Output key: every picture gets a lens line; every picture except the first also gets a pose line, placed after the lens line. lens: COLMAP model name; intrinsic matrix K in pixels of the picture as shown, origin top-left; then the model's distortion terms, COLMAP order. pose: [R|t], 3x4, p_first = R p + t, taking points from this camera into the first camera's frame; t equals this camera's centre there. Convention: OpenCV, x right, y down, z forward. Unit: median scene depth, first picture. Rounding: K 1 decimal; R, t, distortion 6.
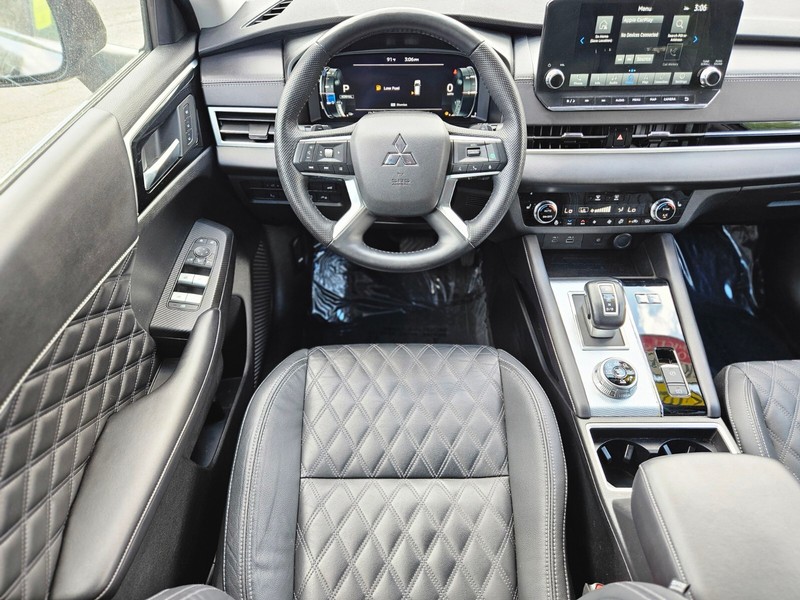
lens RADIAL K [[548.9, 0, 399.4], [0, 548.9, 303.3], [0, 0, 1]] dist [0.079788, -0.060393]
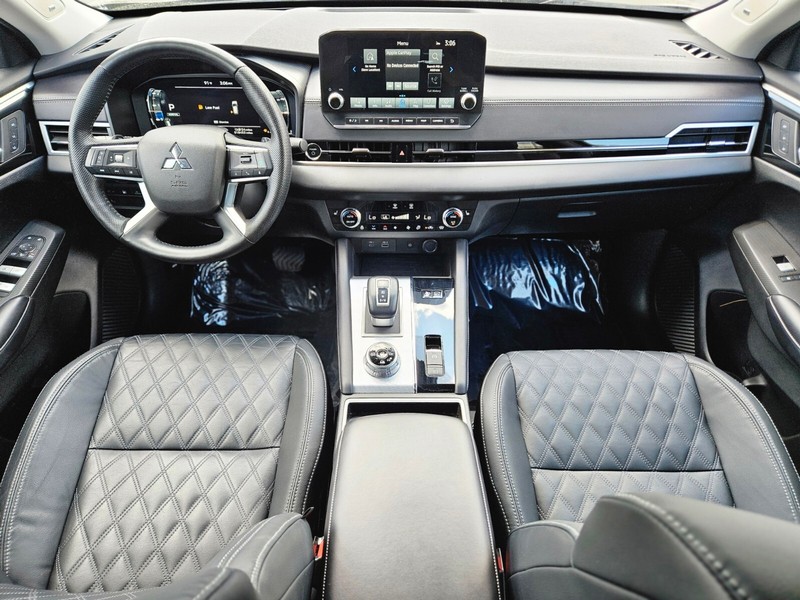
lens RADIAL K [[548.9, 0, 399.4], [0, 548.9, 303.3], [0, 0, 1]] dist [0.079788, -0.060393]
pose [[0.999963, 0.008281, -0.002150, 0.408616], [-0.008386, 0.998490, -0.054282, 0.075984], [0.001697, 0.054298, 0.998523, -0.123437]]
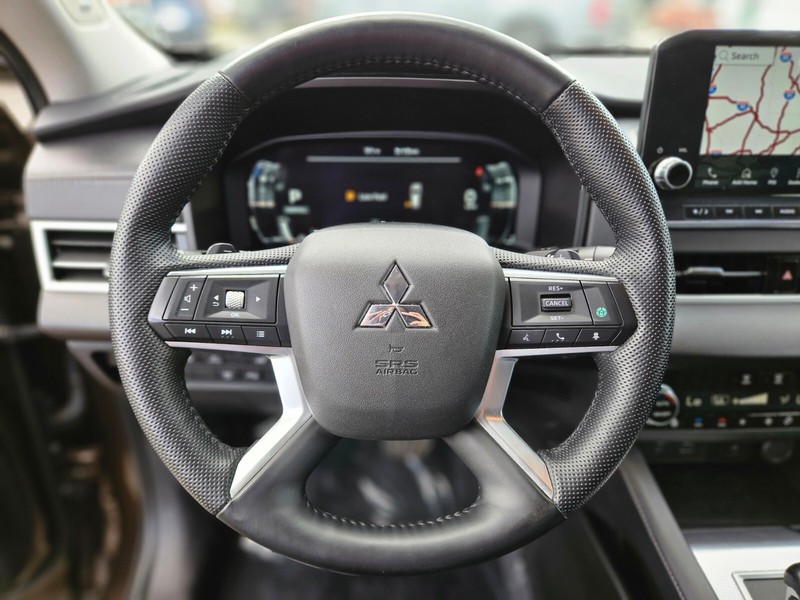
lens RADIAL K [[548.9, 0, 399.4], [0, 548.9, 303.3], [0, 0, 1]] dist [0.079788, -0.060393]
pose [[0.999014, -0.003331, 0.044263, -0.013082], [0.014126, 0.969198, -0.245878, -0.144513], [-0.042081, 0.246260, 0.968290, 0.500911]]
